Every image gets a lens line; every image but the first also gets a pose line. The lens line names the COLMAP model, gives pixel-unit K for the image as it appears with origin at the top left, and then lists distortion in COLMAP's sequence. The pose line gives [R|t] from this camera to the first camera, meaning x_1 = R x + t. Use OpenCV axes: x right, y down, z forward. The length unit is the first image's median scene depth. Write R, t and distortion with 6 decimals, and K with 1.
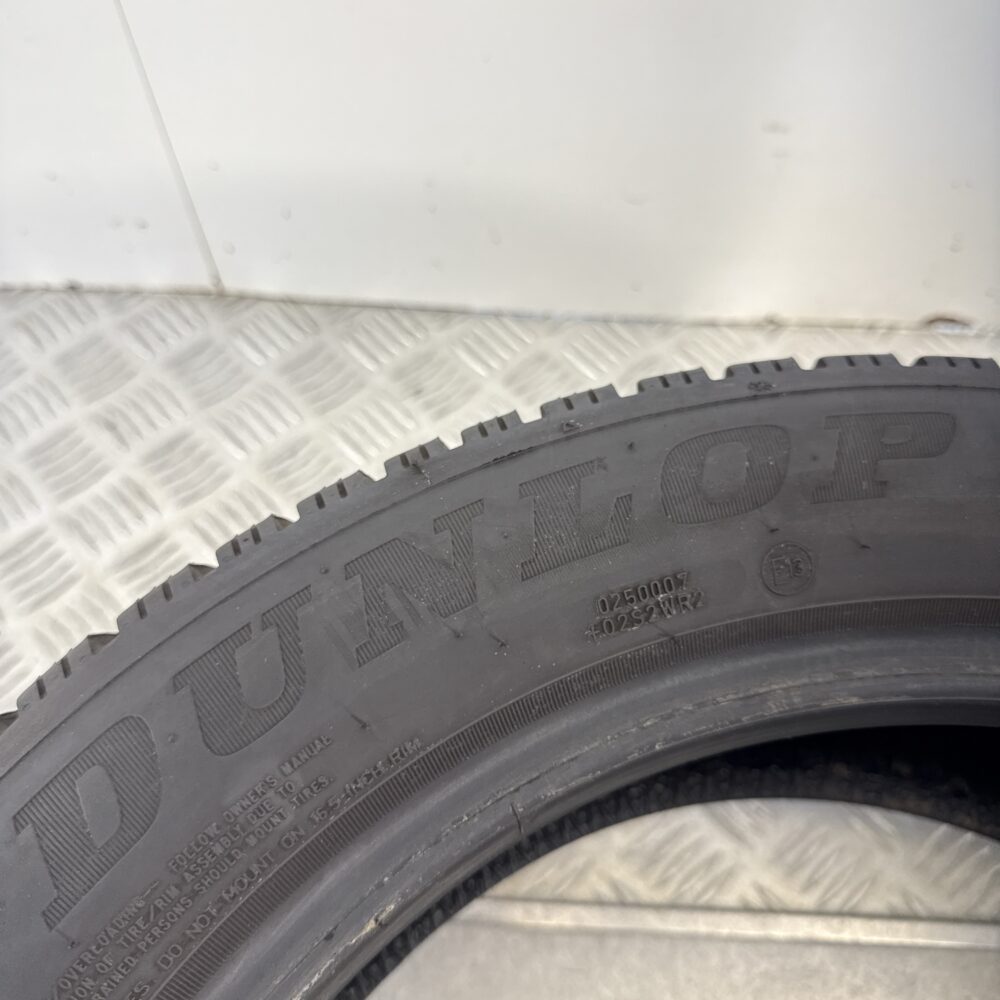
lens RADIAL K [[966.5, 0, 502.7], [0, 966.5, 500.1], [0, 0, 1]] dist [-0.001427, 0.000000]
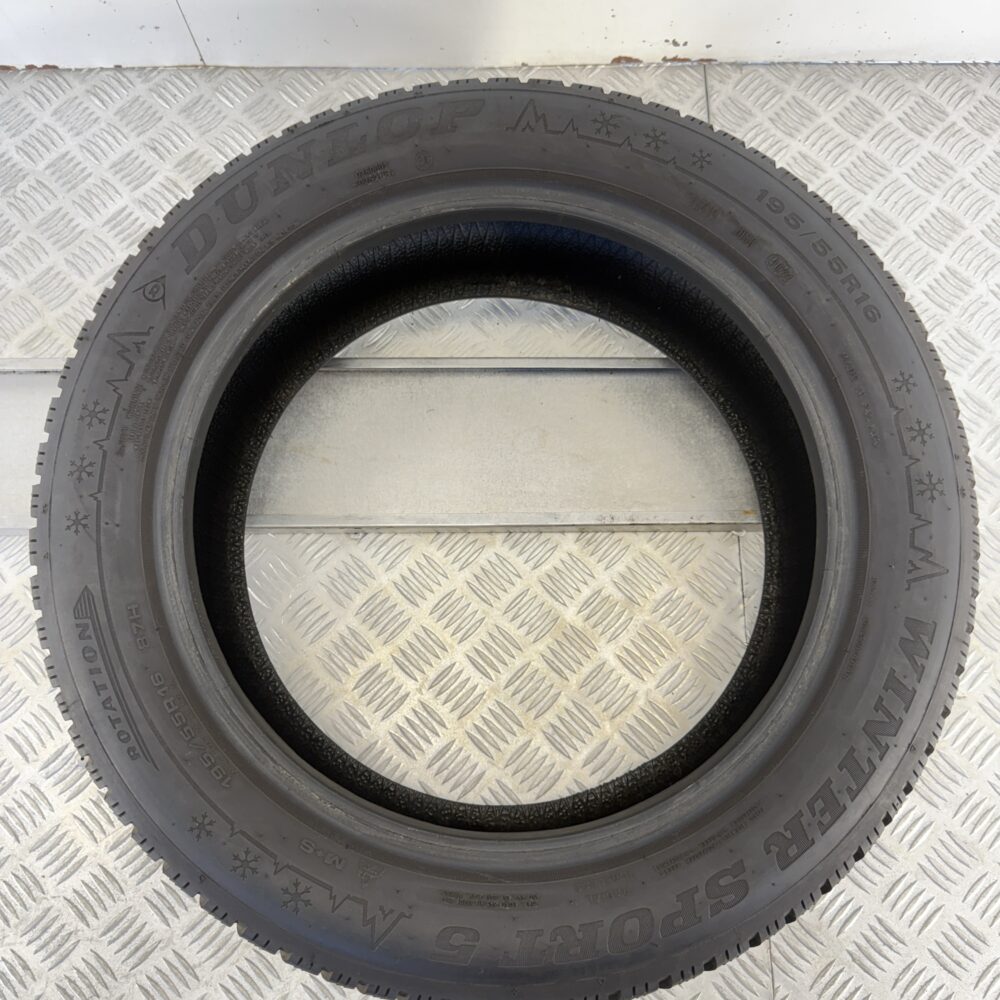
lens RADIAL K [[966.5, 0, 498.7], [0, 966.5, 505.1], [0, 0, 1]] dist [-0.001427, 0.000000]
pose [[0.998608, -0.051824, -0.009816, 0.440636], [0.052689, 0.971529, 0.230989, 0.371712], [-0.002435, -0.231184, 0.972907, -1.809936]]
